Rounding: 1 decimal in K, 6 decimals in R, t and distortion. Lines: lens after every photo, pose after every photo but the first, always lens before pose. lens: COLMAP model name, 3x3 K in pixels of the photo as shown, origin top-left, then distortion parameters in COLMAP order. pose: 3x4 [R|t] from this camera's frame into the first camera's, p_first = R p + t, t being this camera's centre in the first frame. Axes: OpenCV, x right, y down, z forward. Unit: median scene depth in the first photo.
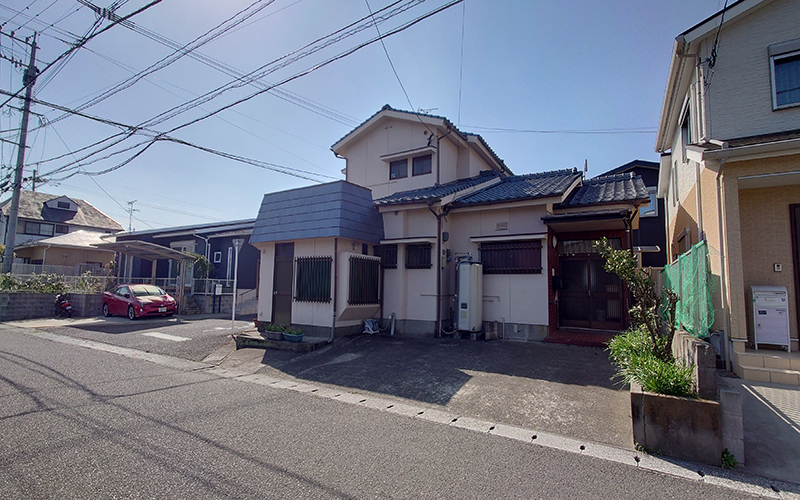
lens RADIAL K [[364.7, 0, 397.8], [0, 364.7, 251.7], [0, 0, 1]] dist [0.004771, 0.003050]
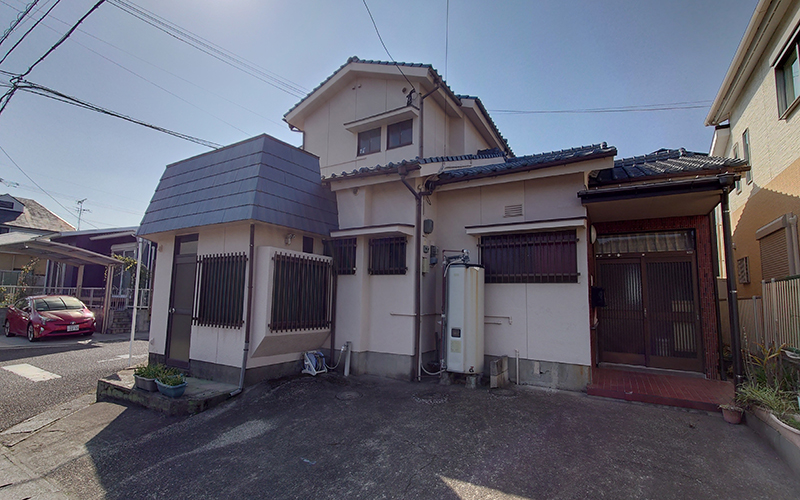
lens RADIAL K [[364.7, 0, 397.9], [0, 364.7, 255.3], [0, 0, 1]] dist [0.004771, 0.003050]
pose [[0.999841, 0.004774, 0.017189, 0.064318], [-0.004457, 0.999820, -0.018438, 0.023918], [-0.017273, 0.018358, 0.999682, 0.341017]]
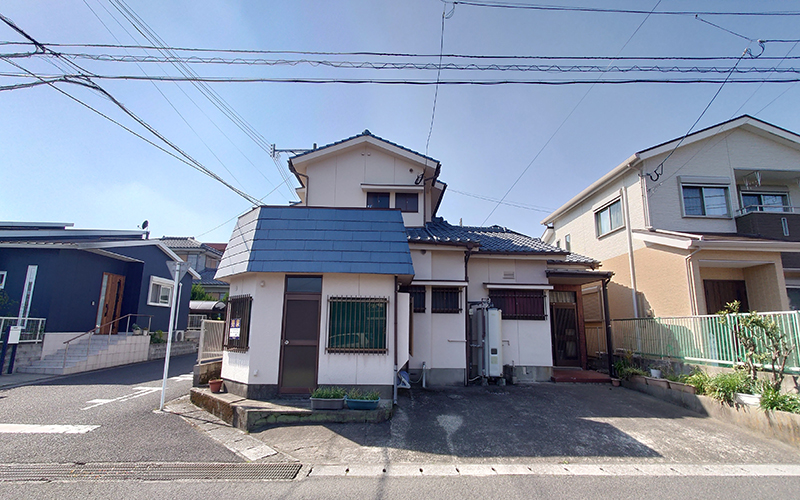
lens RADIAL K [[364.7, 0, 397.1], [0, 364.7, 259.1], [0, 0, 1]] dist [0.004771, 0.003050]
pose [[0.835753, 0.095821, 0.540680, -0.579554], [-0.055458, 0.994351, -0.090499, -0.000511], [-0.546297, 0.045650, 0.836346, 0.268617]]
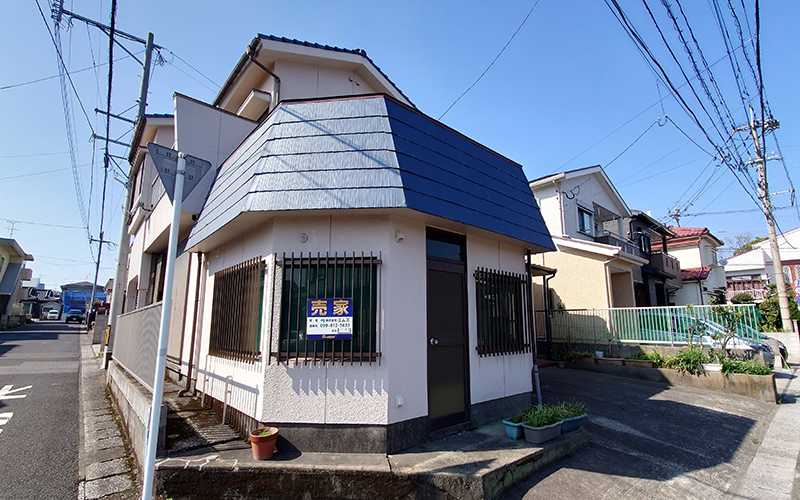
lens RADIAL K [[364.7, 0, 395.7], [0, 364.7, 261.9], [0, 0, 1]] dist [0.004771, 0.003050]
pose [[0.294223, 0.143890, 0.944843, -0.788560], [-0.095207, 0.988097, -0.120830, 0.078405], [-0.950983, -0.054404, 0.304420, 0.948463]]
